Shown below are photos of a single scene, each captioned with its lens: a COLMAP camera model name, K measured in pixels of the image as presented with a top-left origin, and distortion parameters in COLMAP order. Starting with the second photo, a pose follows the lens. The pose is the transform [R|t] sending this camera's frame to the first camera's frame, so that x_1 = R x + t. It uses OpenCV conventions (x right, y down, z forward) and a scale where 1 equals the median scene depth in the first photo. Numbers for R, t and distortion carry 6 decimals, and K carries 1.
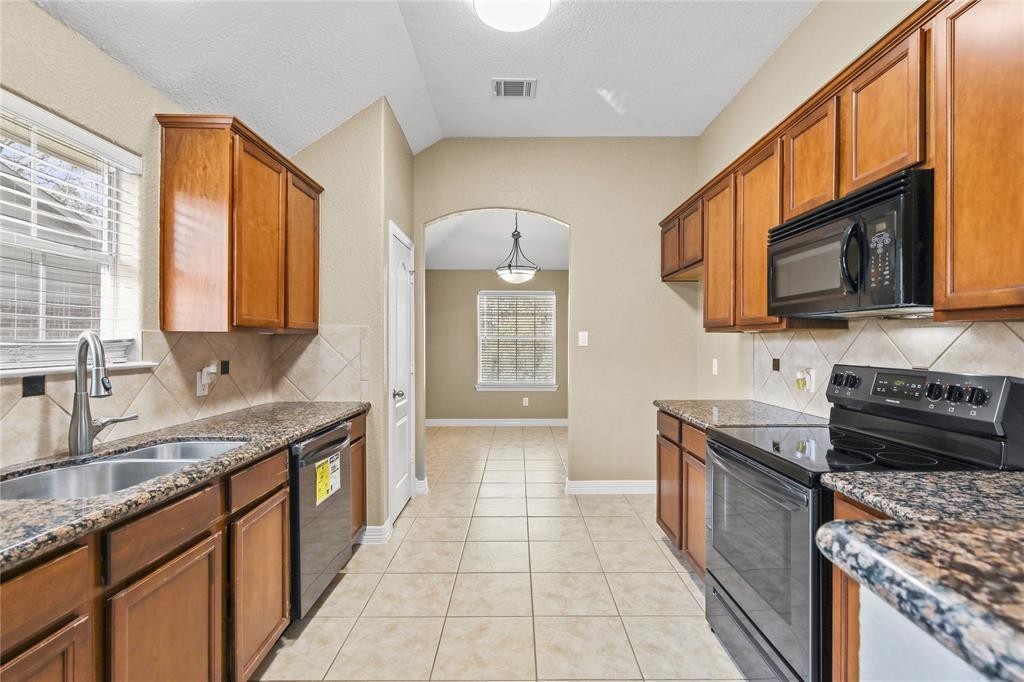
lens RADIAL K [[464.5, 0, 513.2], [0, 464.5, 344.2], [0, 0, 1]] dist [0.000158, 0.000043]
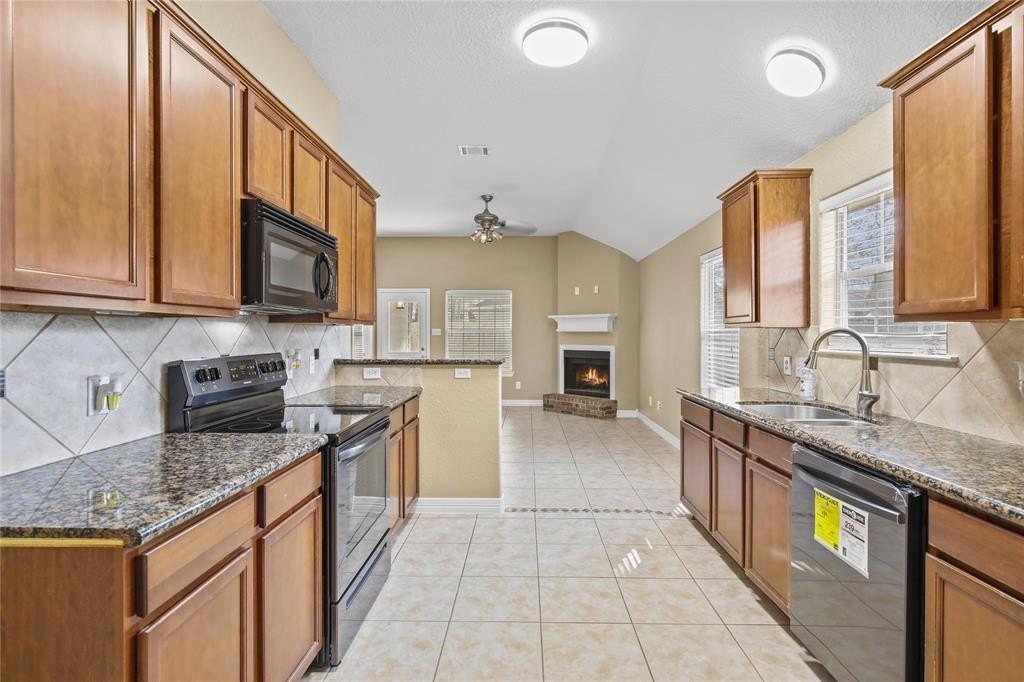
lens RADIAL K [[490.8, 0, 516.0], [0, 490.8, 336.4], [0, 0, 1]] dist [0.002507, -0.000617]
pose [[-0.999953, 0.005595, 0.007929, 0.083123], [0.005669, 0.999940, 0.009368, -0.013615], [-0.007876, 0.009413, -0.999925, 1.830849]]
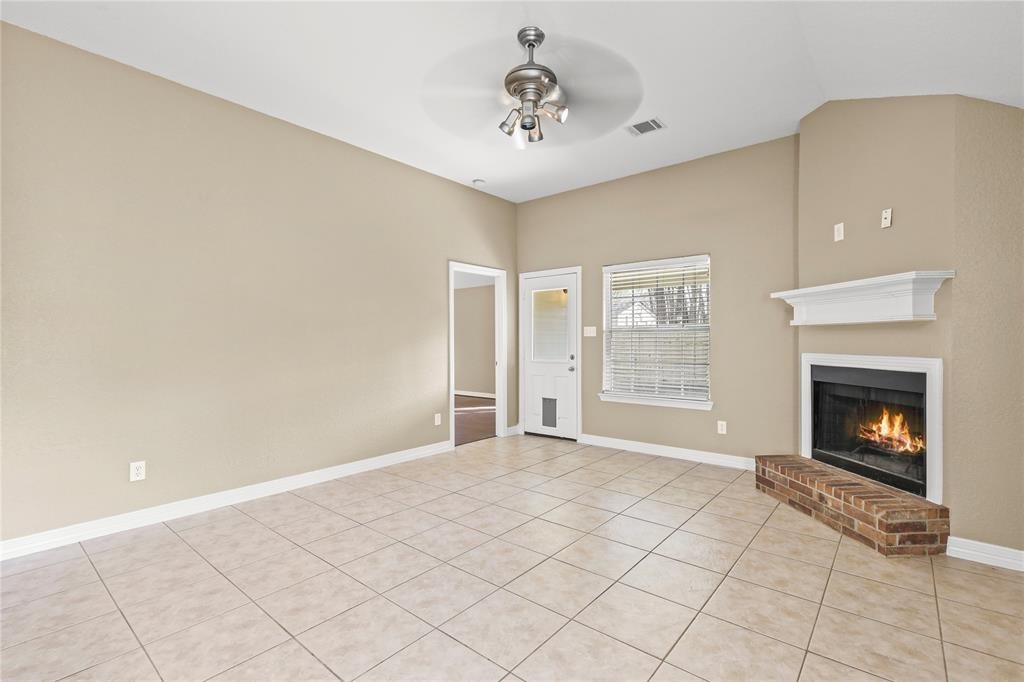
lens RADIAL K [[464.5, 0, 520.0], [0, 464.5, 342.7], [0, 0, 1]] dist [0.000158, 0.000043]
pose [[-0.779718, 0.007098, 0.626091, -0.500745], [0.011556, 0.999929, 0.003056, 0.032720], [-0.626025, 0.009618, -0.779744, -0.047523]]
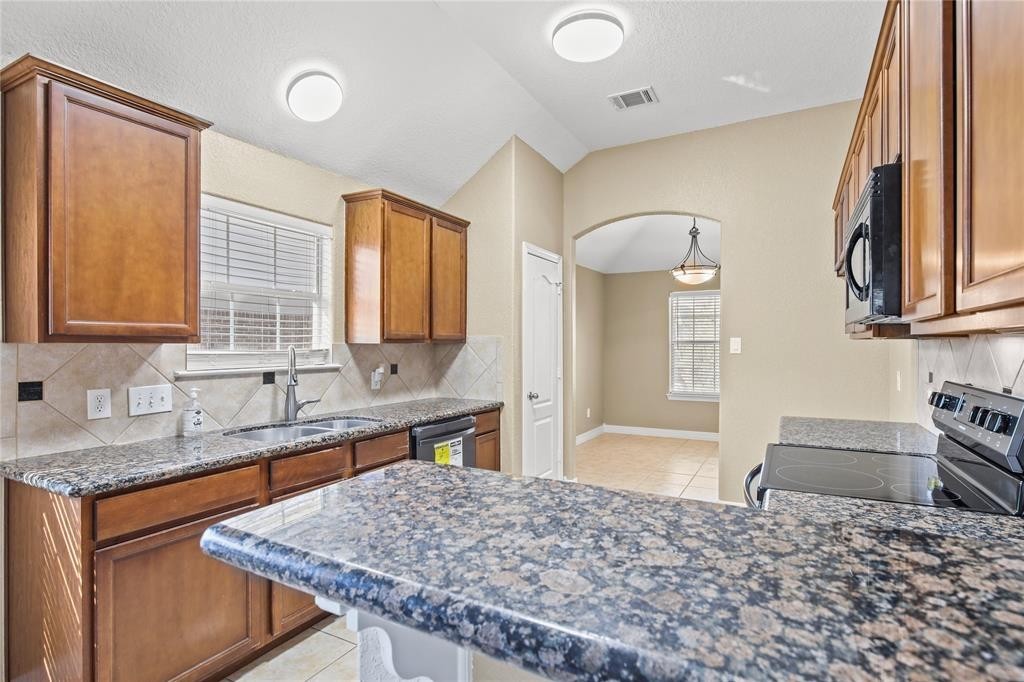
lens RADIAL K [[499.9, 0, 511.3], [0, 499.9, 346.7], [0, 0, 1]] dist [-0.002128, -0.000881]
pose [[0.877389, -0.001980, -0.479775, 0.422577], [0.000716, 0.999996, -0.002817, -0.012259], [0.479778, 0.002128, 0.877387, -0.115488]]
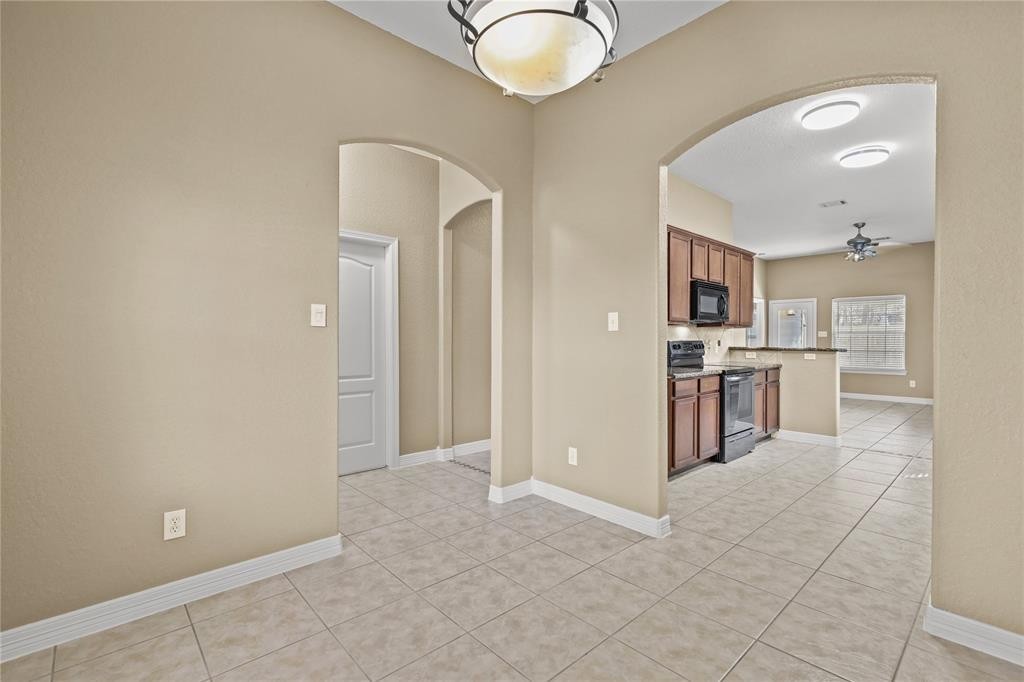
lens RADIAL K [[464.5, 0, 516.4], [0, 464.5, 341.8], [0, 0, 1]] dist [0.000158, 0.000043]
pose [[-0.688818, -0.000536, 0.724934, -0.463197], [0.004301, 0.999979, 0.004827, 0.025063], [-0.724922, 0.006443, -0.688801, 3.100304]]
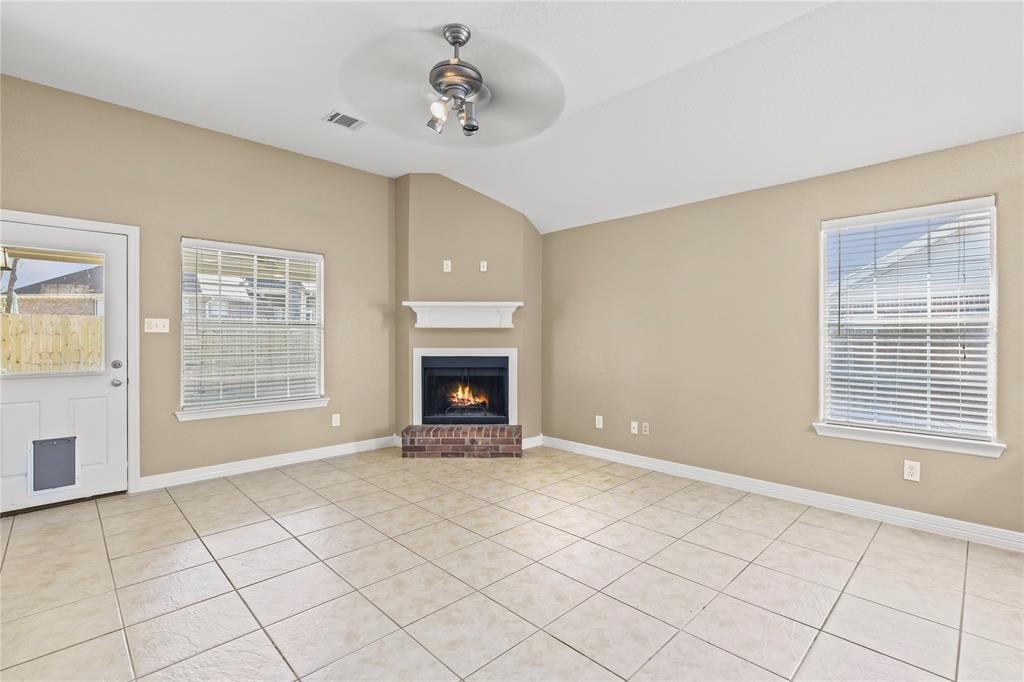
lens RADIAL K [[464.5, 0, 518.9], [0, 464.5, 337.2], [0, 0, 1]] dist [0.000158, 0.000043]
pose [[-0.698753, 0.006648, -0.715332, 1.078180], [0.001984, 0.999971, 0.007355, 0.017909], [0.715360, 0.003720, -0.698746, -0.054916]]
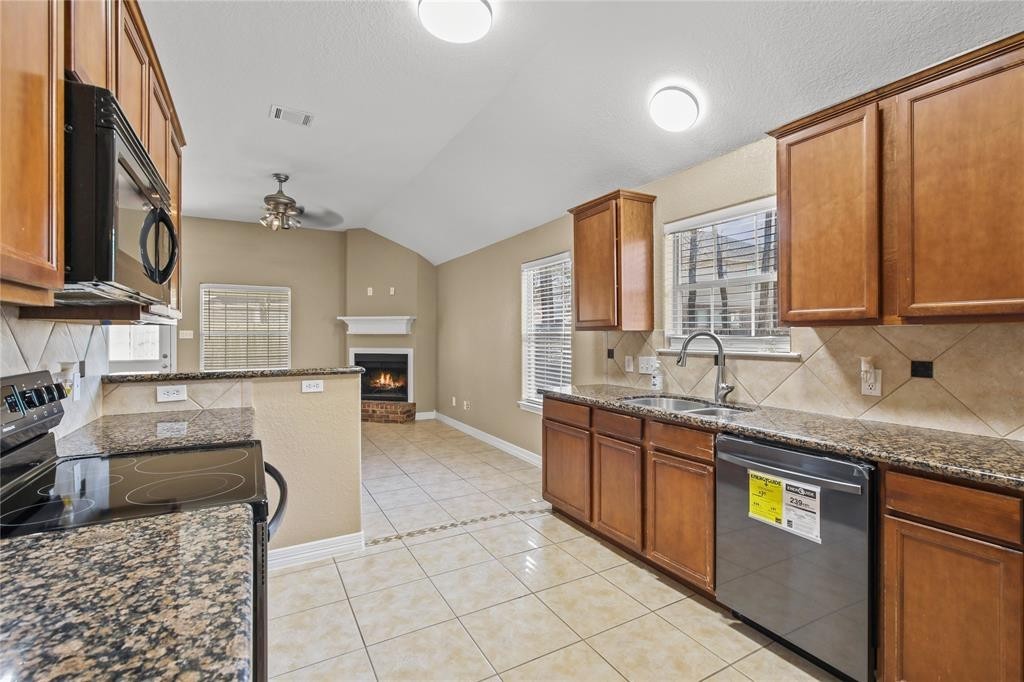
lens RADIAL K [[464.5, 0, 516.5], [0, 464.5, 335.7], [0, 0, 1]] dist [0.000158, 0.000043]
pose [[-0.865351, 0.007030, -0.501116, 0.425877], [0.004473, 0.999970, 0.006304, -0.016811], [0.501145, 0.003213, -0.865357, 1.544959]]
